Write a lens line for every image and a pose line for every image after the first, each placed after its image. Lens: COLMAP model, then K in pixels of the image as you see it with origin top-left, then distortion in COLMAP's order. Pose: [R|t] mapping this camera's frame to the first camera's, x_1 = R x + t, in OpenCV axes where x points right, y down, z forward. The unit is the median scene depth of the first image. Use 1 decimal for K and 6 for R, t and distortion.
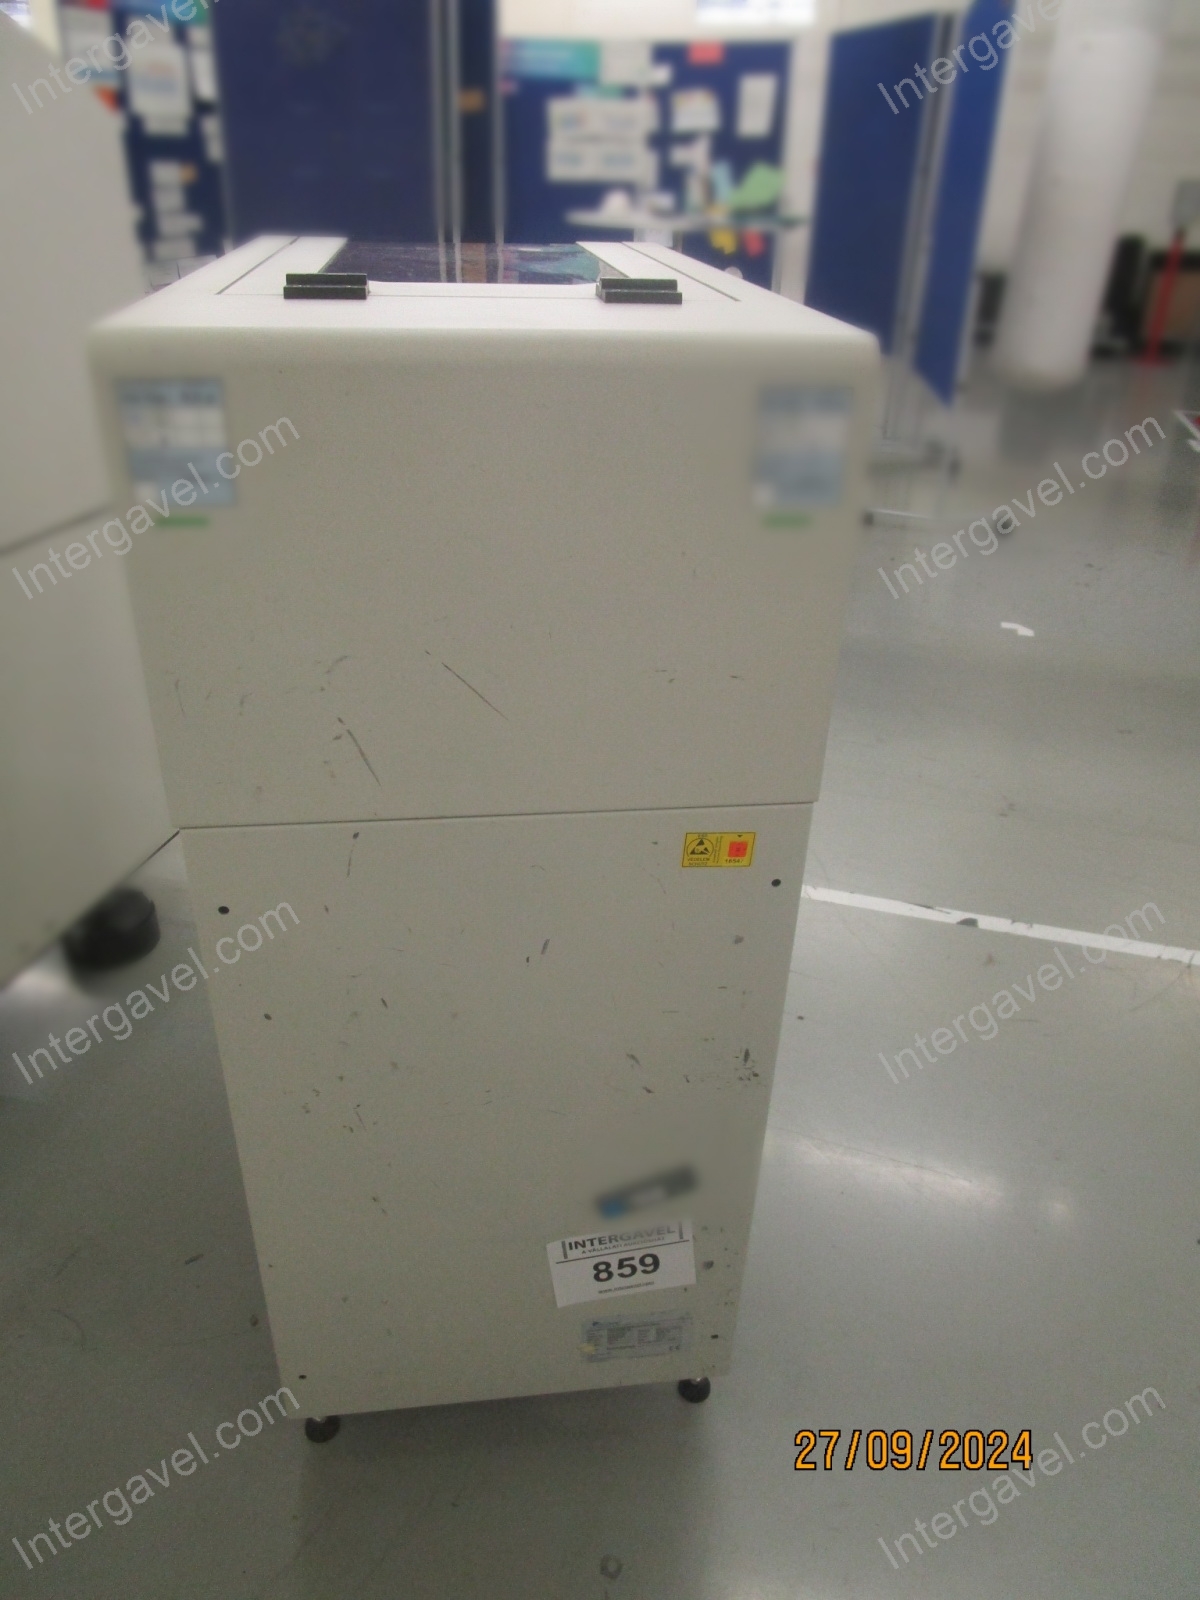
lens RADIAL K [[1134.8, 0, 600.0], [0, 1134.8, 800.0], [0, 0, 1]] dist [-0.033632, 0.002502]
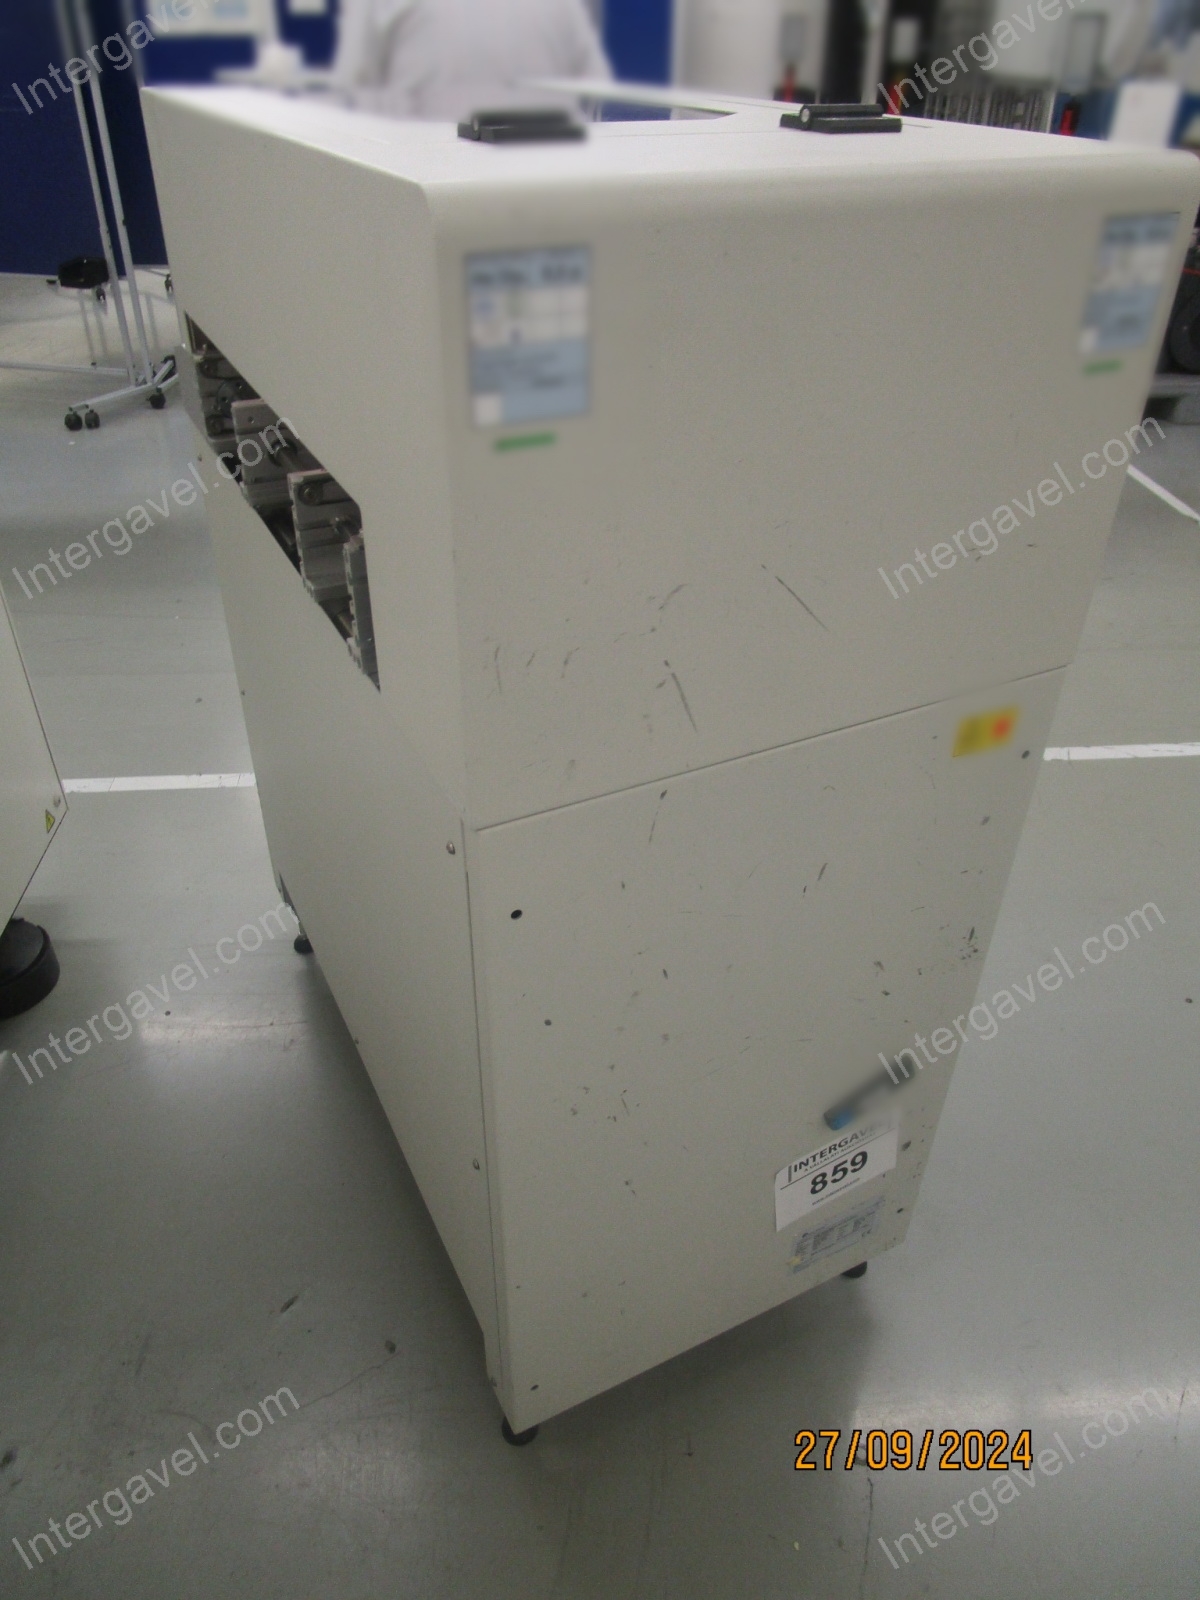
lens RADIAL K [[1134.8, 0, 600.0], [0, 1134.8, 800.0], [0, 0, 1]] dist [-0.033632, 0.002502]
pose [[0.943256, -0.205067, 0.261181, -0.373665], [0.178261, 0.976296, 0.122752, -0.060454], [-0.280162, -0.069228, 0.957453, 0.146069]]
